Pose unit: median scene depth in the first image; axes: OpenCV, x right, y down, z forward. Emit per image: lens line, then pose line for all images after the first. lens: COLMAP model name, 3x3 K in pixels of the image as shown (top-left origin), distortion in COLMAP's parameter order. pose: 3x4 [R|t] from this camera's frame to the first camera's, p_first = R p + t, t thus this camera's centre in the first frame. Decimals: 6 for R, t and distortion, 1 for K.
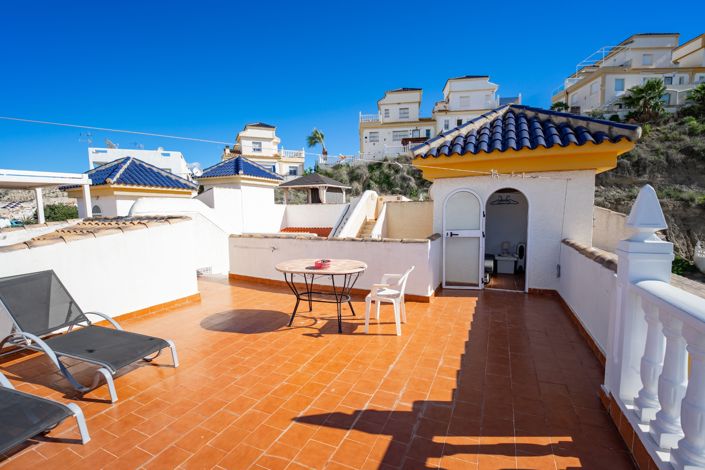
lens RADIAL K [[308.2, 0, 353.2], [0, 308.2, 241.0], [0, 0, 1]] dist [-0.019472, -0.000288]
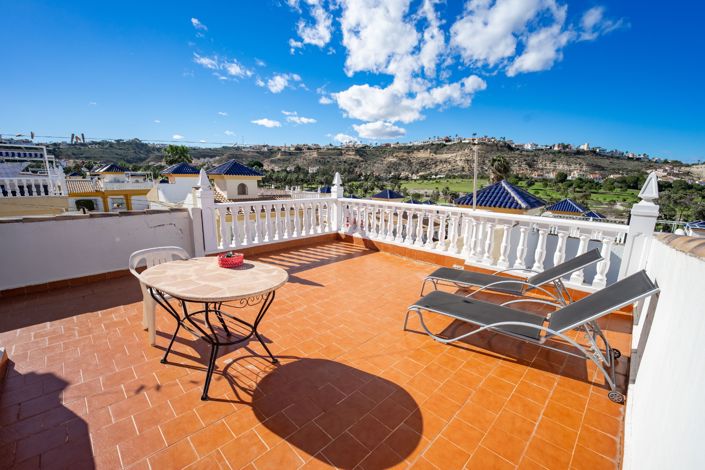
lens RADIAL K [[289.6, 0, 354.7], [0, 289.6, 244.0], [0, 0, 1]] dist [-0.000284, -0.008944]
pose [[-0.942320, -0.077622, 0.325587, -0.374063], [0.028661, 0.950452, 0.309547, -0.098617], [-0.333483, 0.301024, -0.893406, 0.971814]]
